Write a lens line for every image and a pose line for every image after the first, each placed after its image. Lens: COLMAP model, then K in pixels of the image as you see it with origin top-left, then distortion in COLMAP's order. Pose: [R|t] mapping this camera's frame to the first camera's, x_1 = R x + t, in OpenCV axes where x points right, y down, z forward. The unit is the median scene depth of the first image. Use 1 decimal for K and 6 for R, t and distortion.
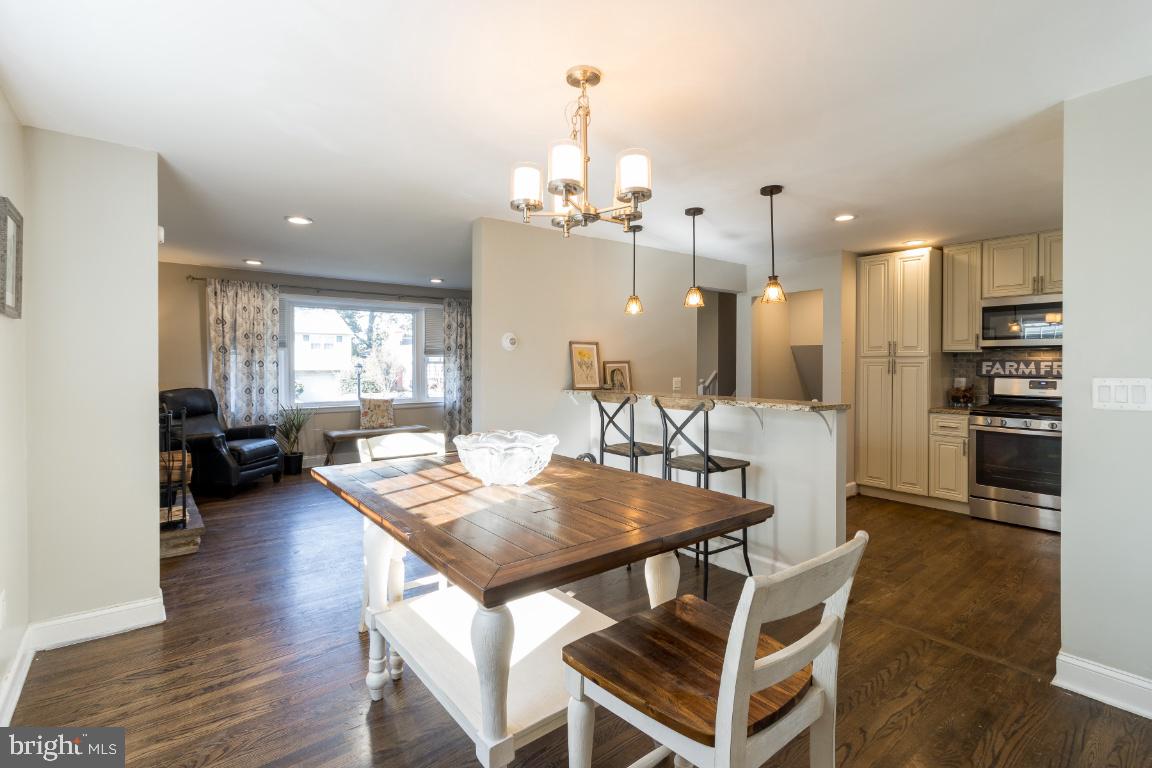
lens RADIAL K [[535.4, 0, 577.6], [0, 535.4, 366.0], [0, 0, 1]] dist [0.003791, 0.000193]
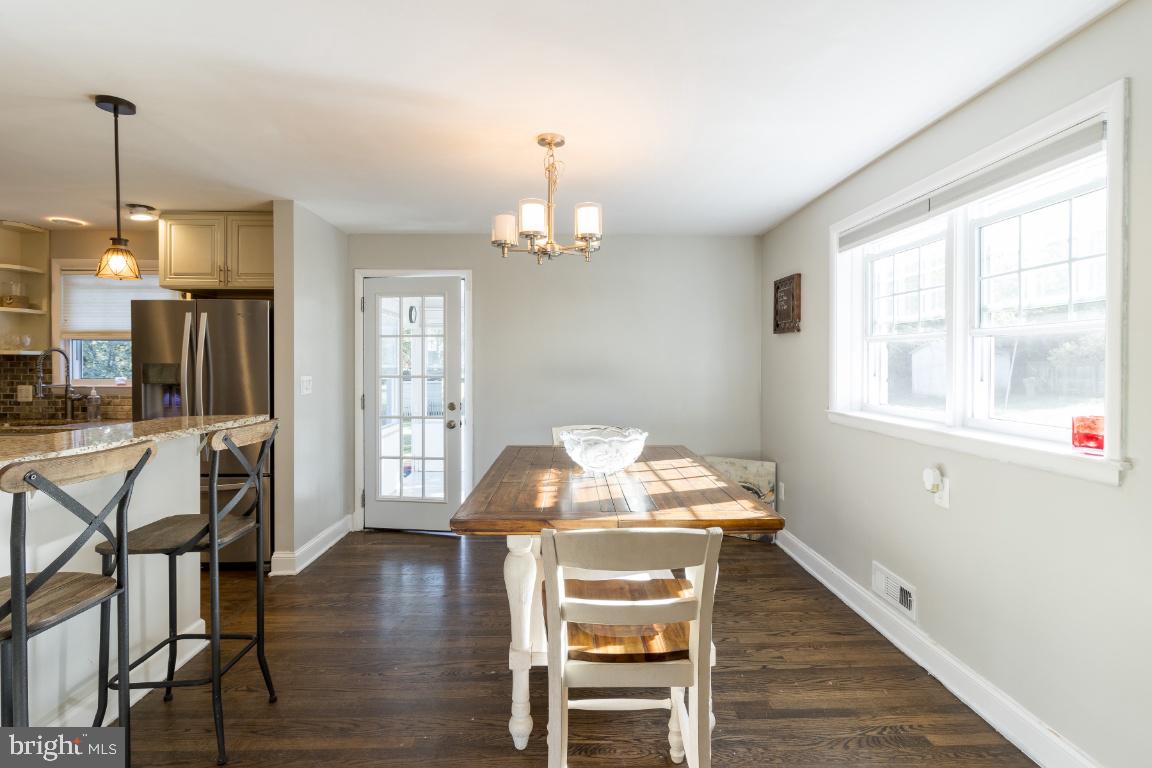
lens RADIAL K [[557.3, 0, 579.7], [0, 557.3, 366.8], [0, 0, 1]] dist [0.000105, -0.000711]
pose [[-0.796418, -0.004551, 0.604729, -0.348544], [0.003562, 0.999919, 0.012216, -0.011776], [-0.604736, 0.011883, -0.796337, 0.835247]]
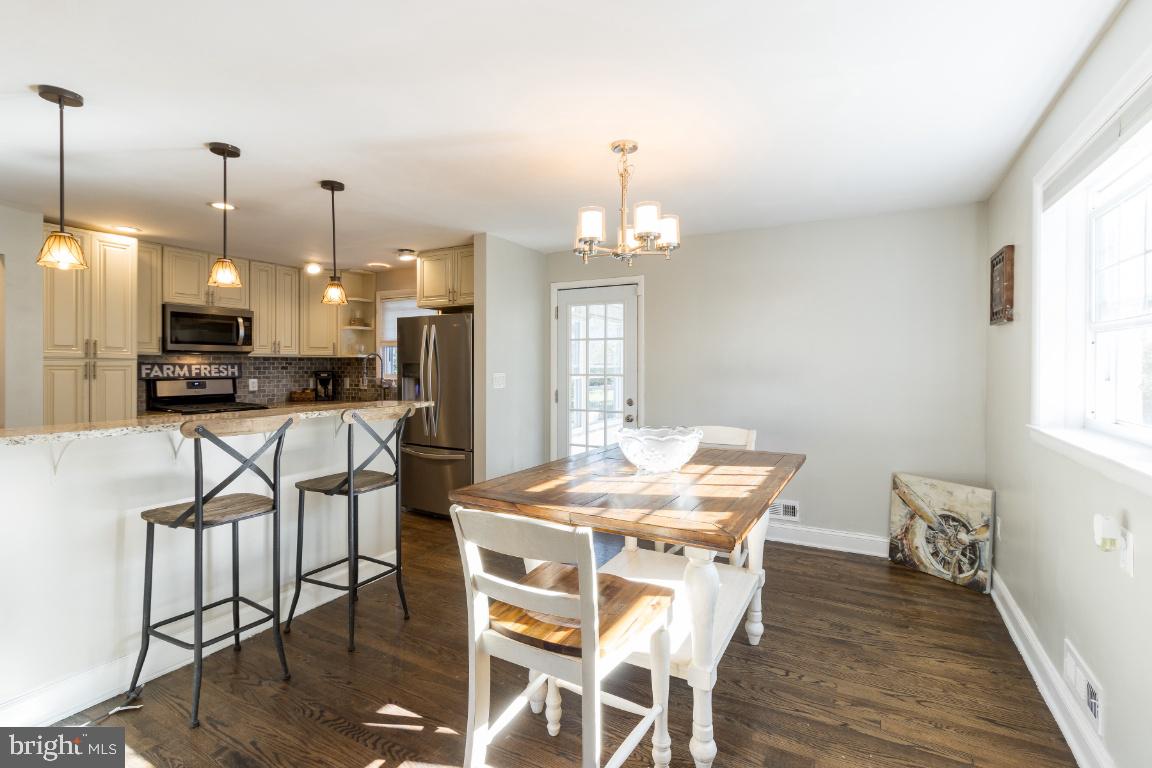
lens RADIAL K [[535.4, 0, 577.6], [0, 535.4, 366.0], [0, 0, 1]] dist [0.003791, 0.000193]
pose [[-0.379301, -0.003235, 0.925268, -0.481371], [0.004898, 0.999973, 0.005504, -0.007614], [-0.925260, 0.006619, -0.379275, 0.667348]]
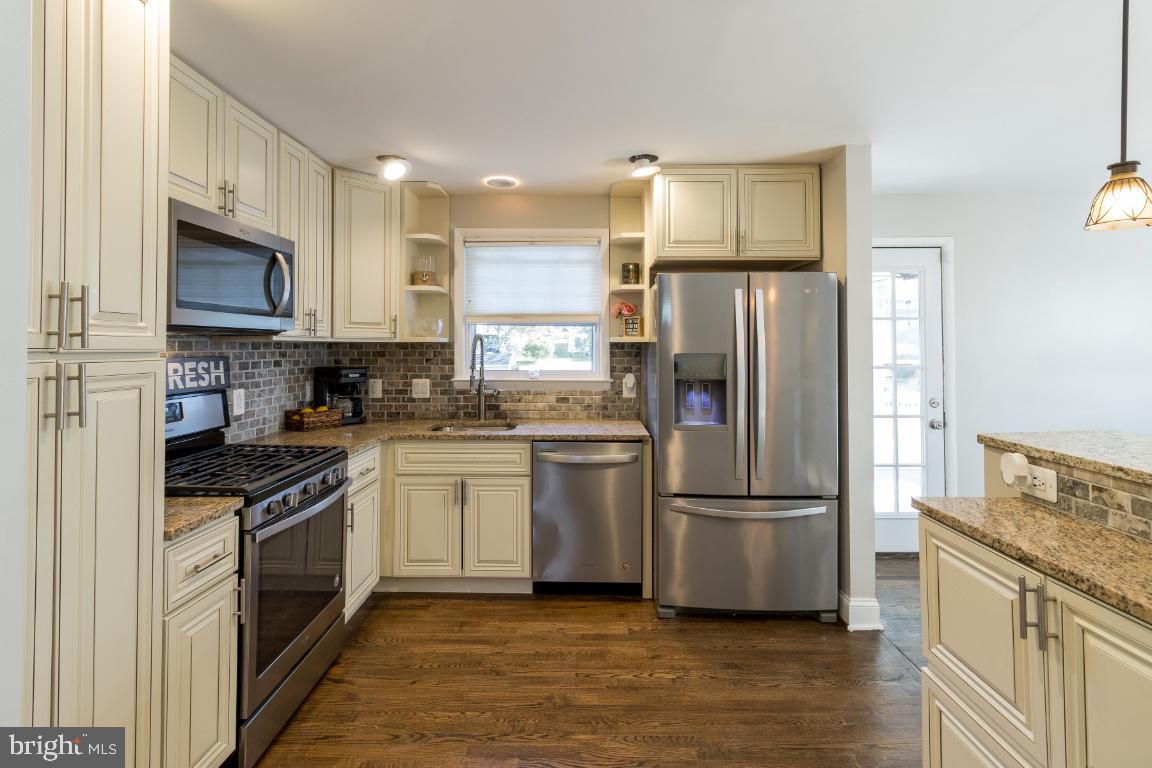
lens RADIAL K [[548.5, 0, 578.8], [0, 548.5, 337.0], [0, 0, 1]] dist [0.002666, 0.000510]
pose [[-0.774065, 0.011772, 0.632997, 0.294663], [0.006598, 0.999923, -0.010527, -0.021673], [-0.633072, -0.003972, -0.774083, 1.111920]]
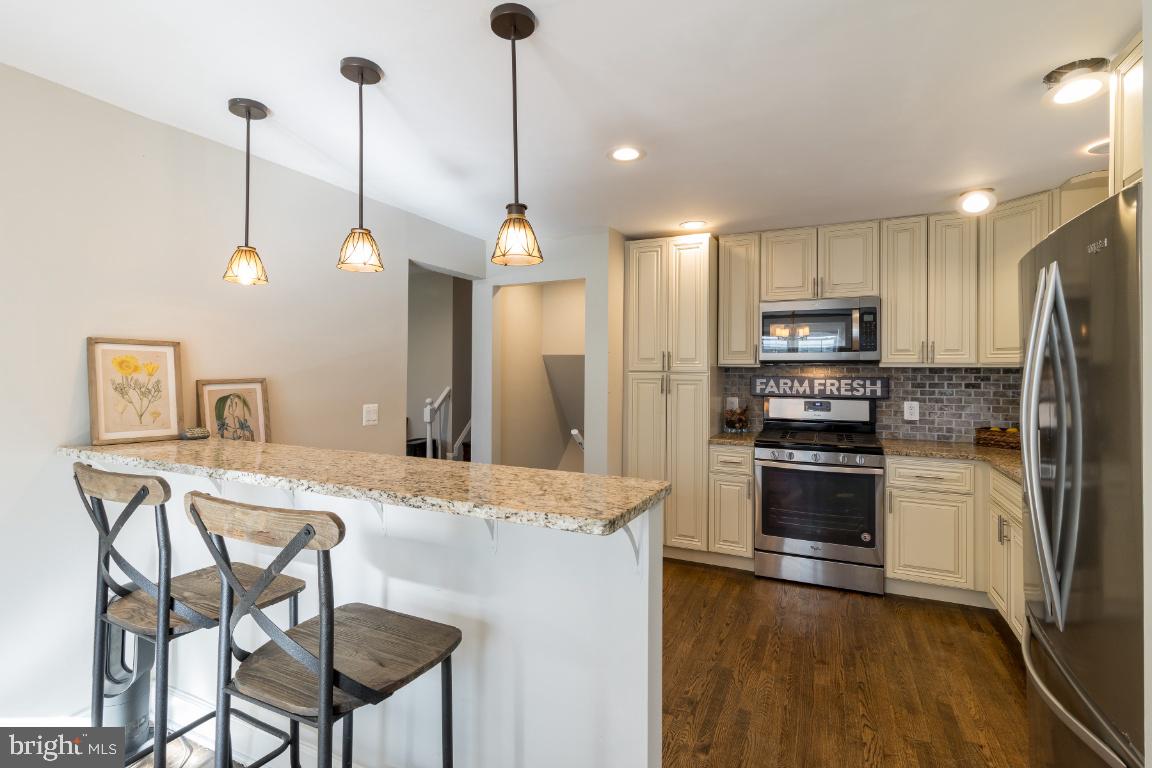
lens RADIAL K [[535.4, 0, 577.6], [0, 535.4, 366.0], [0, 0, 1]] dist [0.003791, 0.000193]
pose [[0.900379, 0.008138, 0.435030, 0.146672], [-0.001905, 0.999889, -0.014762, -0.015119], [-0.435102, 0.012462, 0.900295, 0.387507]]
